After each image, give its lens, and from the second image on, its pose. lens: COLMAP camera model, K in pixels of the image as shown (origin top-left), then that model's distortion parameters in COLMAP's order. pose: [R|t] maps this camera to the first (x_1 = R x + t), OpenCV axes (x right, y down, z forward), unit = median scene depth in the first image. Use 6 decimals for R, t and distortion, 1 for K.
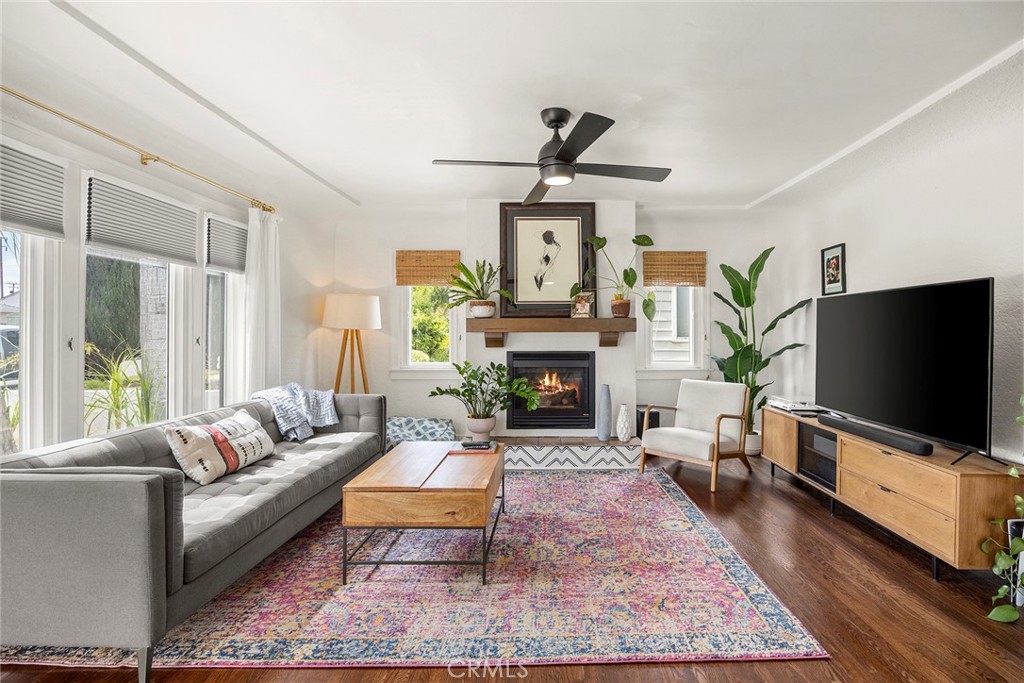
lens RADIAL K [[473.2, 0, 523.2], [0, 473.2, 328.1], [0, 0, 1]] dist [-0.017777, 0.000842]
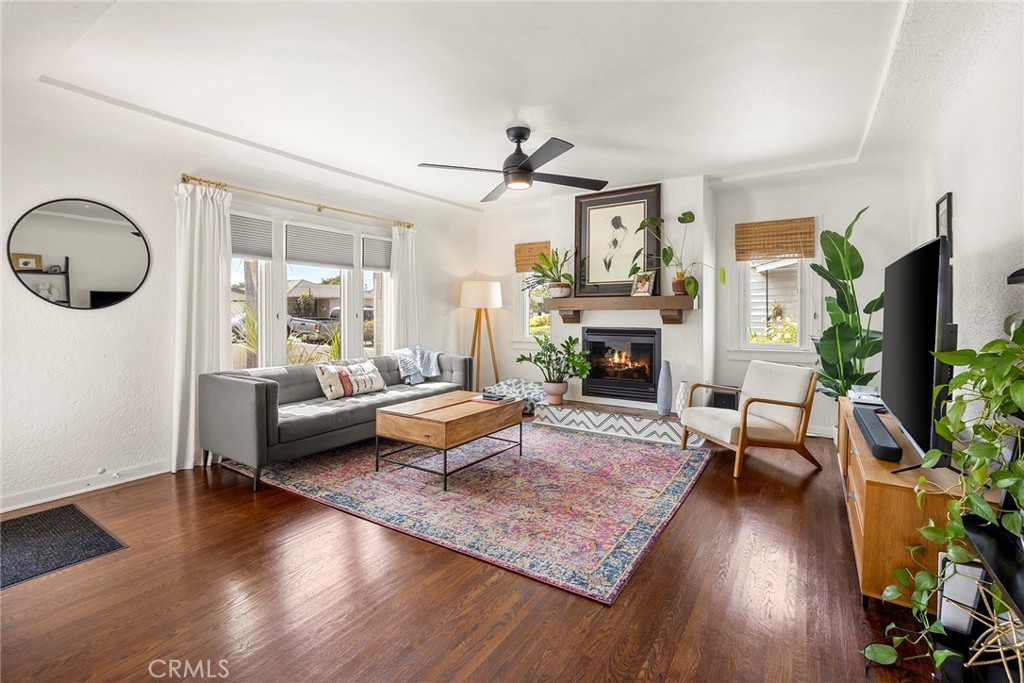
lens RADIAL K [[439.9, 0, 492.2], [0, 439.9, 316.3], [0, 0, 1]] dist [-0.014403, -0.000029]
pose [[0.836773, 0.006385, -0.547512, 0.496275], [0.004815, 0.999808, 0.019019, 0.003243], [0.547528, -0.018551, 0.836582, 0.000221]]
